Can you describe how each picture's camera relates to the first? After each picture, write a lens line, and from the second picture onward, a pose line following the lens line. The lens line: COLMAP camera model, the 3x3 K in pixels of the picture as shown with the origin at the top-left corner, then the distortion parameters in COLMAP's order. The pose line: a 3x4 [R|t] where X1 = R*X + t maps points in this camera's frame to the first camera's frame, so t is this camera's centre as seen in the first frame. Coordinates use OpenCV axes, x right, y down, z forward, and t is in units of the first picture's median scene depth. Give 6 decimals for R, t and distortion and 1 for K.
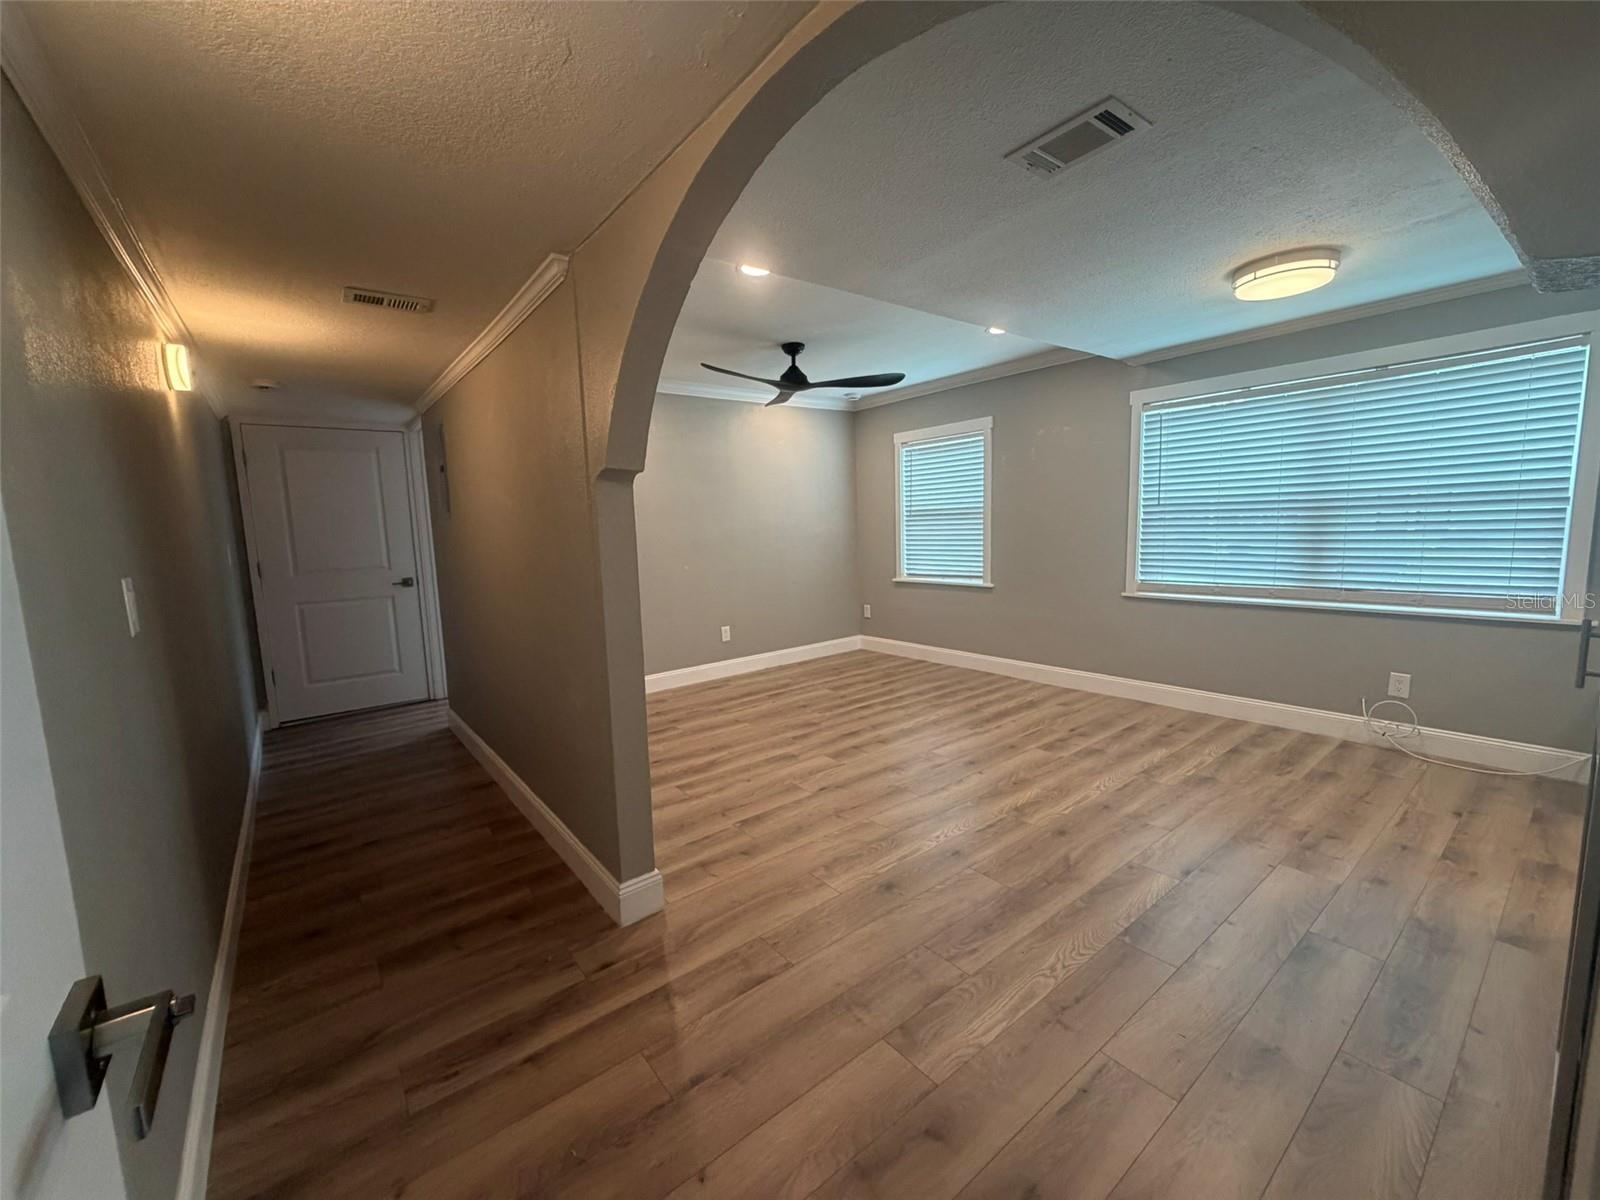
lens RADIAL K [[637.4, 0, 795.8], [0, 637.4, 600.3], [0, 0, 1]] dist [0.001021, 0.000491]
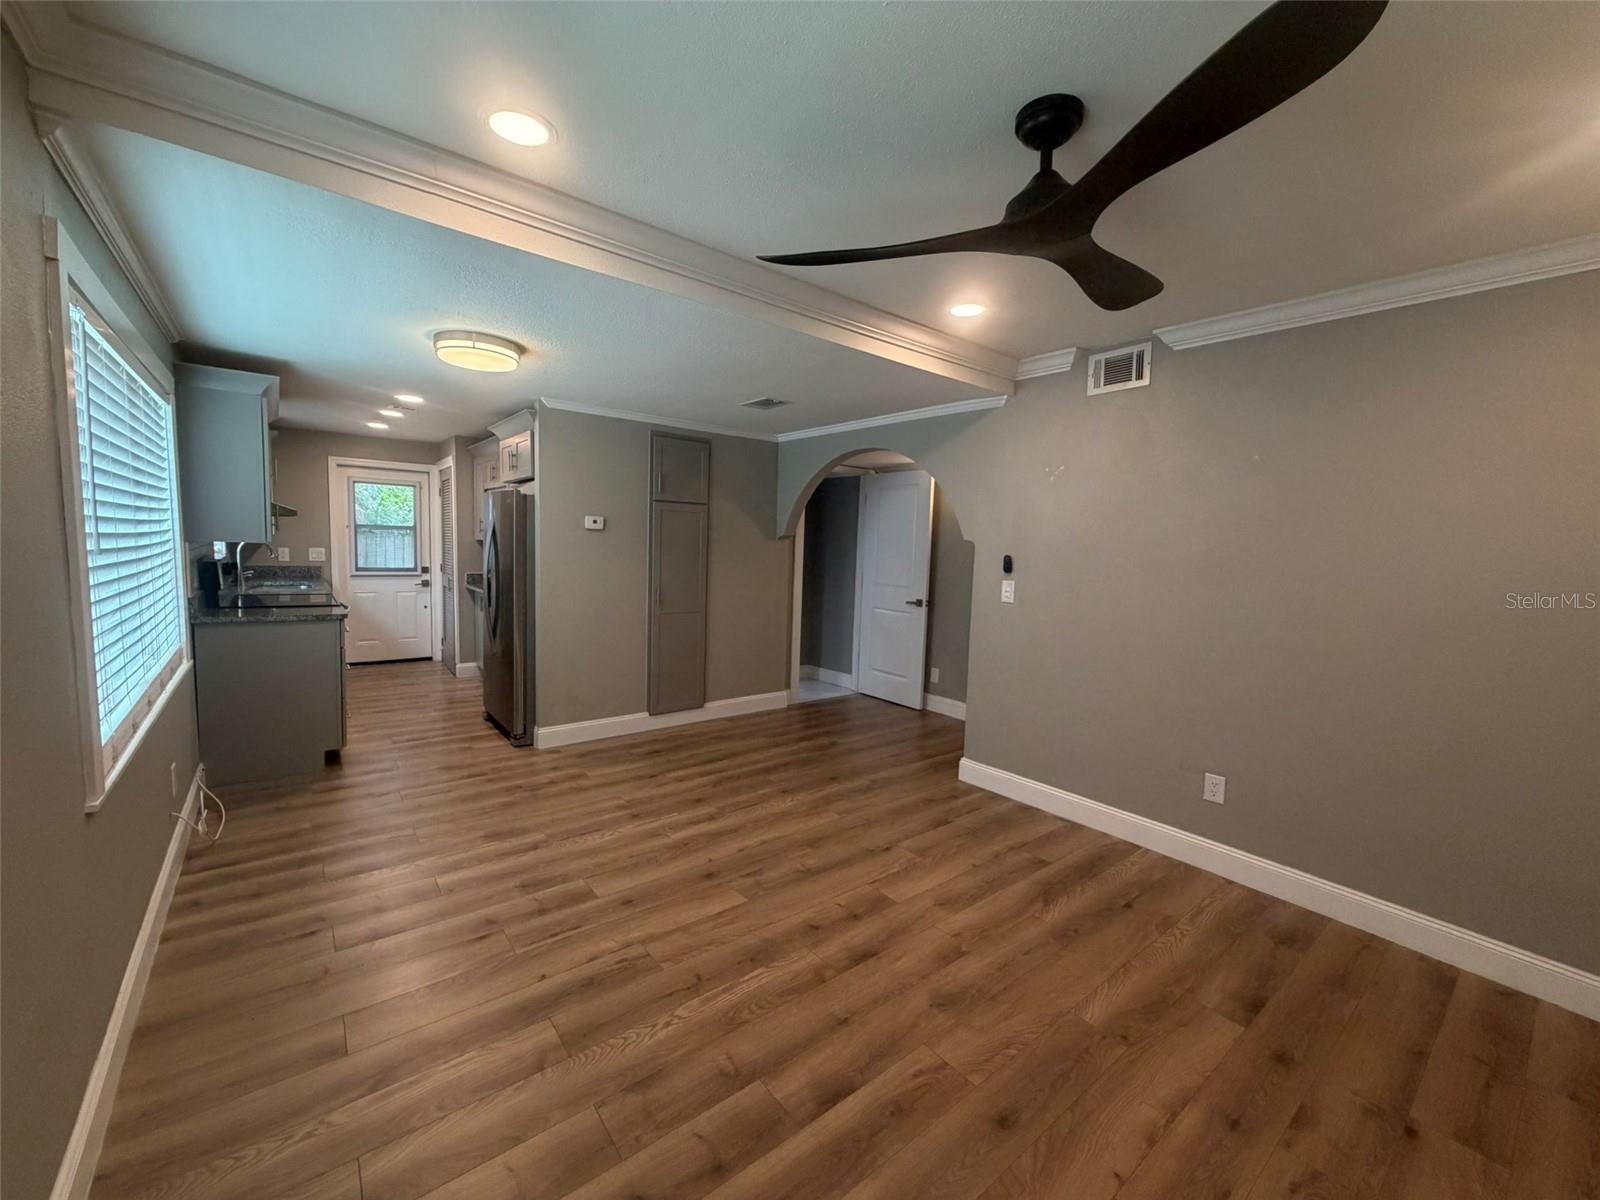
lens RADIAL K [[637.4, 0, 795.8], [0, 637.4, 600.3], [0, 0, 1]] dist [0.001021, 0.000491]
pose [[-0.999945, 0.000232, -0.010524, 0.154575], [-0.001973, 0.977920, 0.208968, -0.219392], [0.010341, 0.208977, -0.977866, 1.506827]]
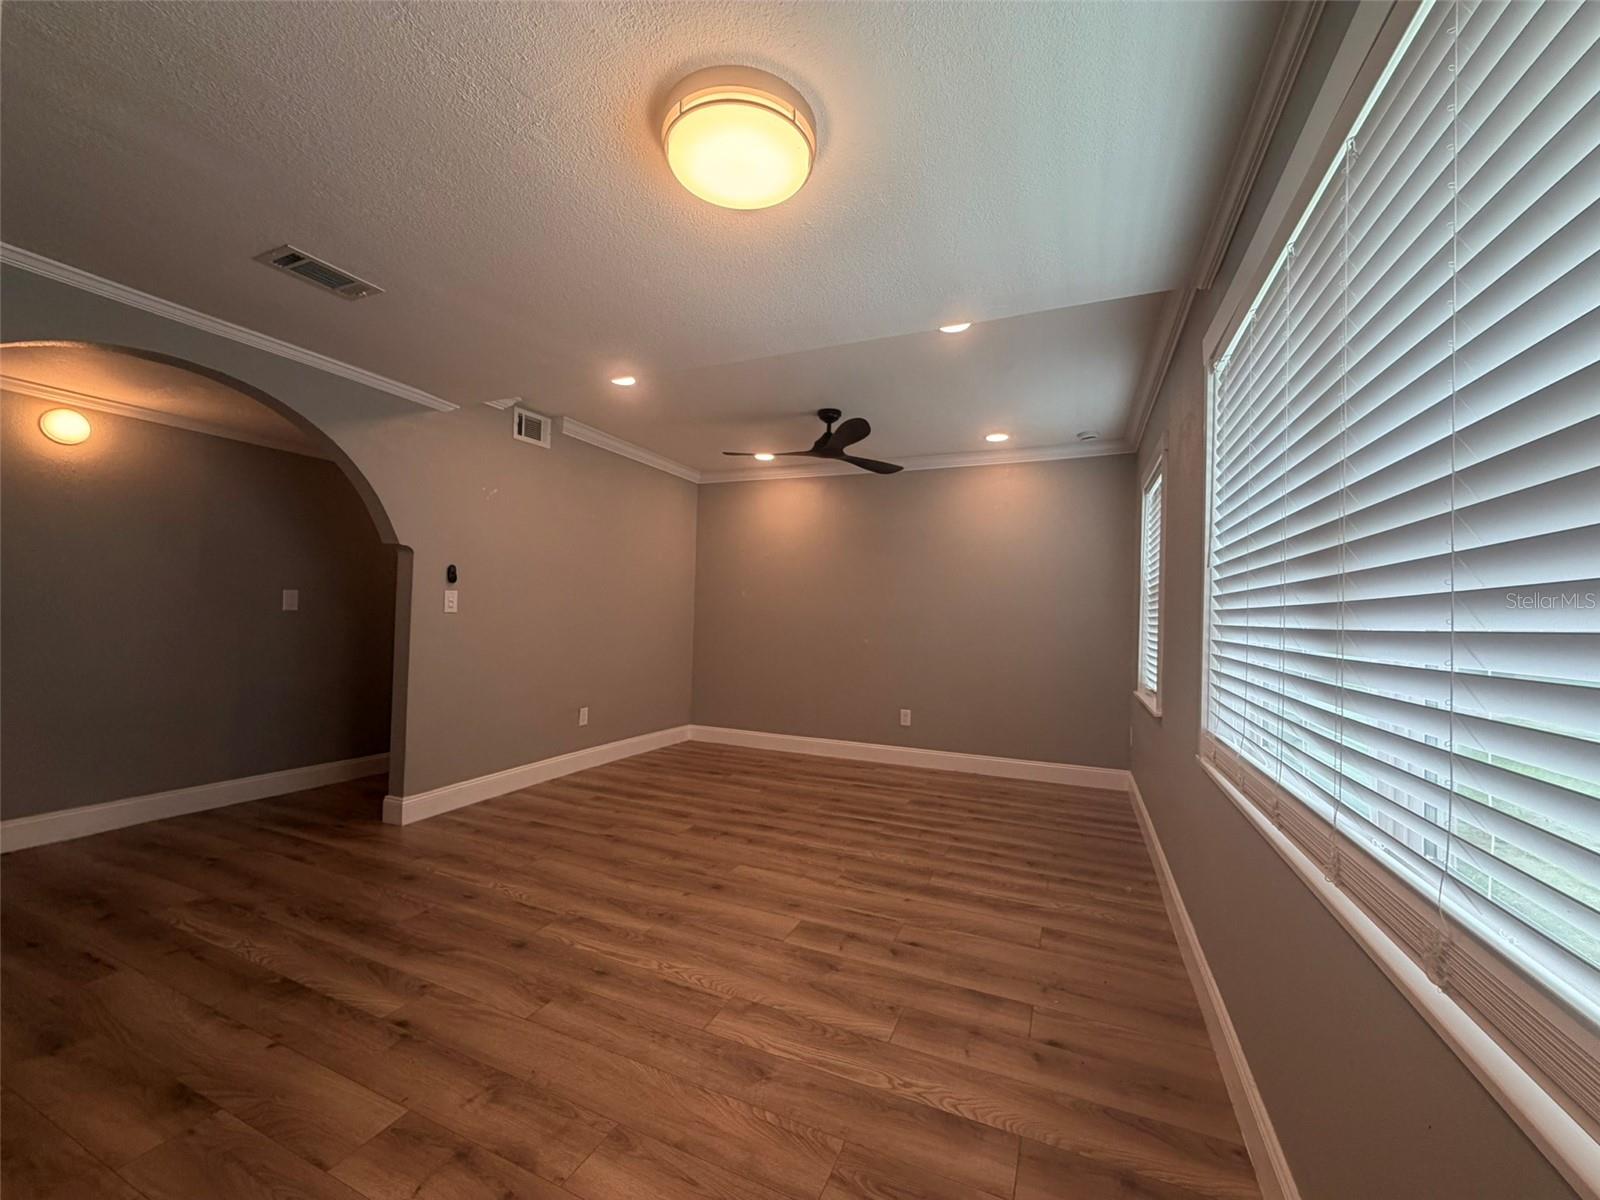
lens RADIAL K [[637.4, 0, 795.8], [0, 637.4, 600.3], [0, 0, 1]] dist [0.001021, 0.000491]
pose [[0.473100, 0.025520, -0.880639, 0.892952], [-0.148512, 0.987586, -0.051165, -0.063557], [0.868401, 0.154992, 0.471017, 0.578553]]
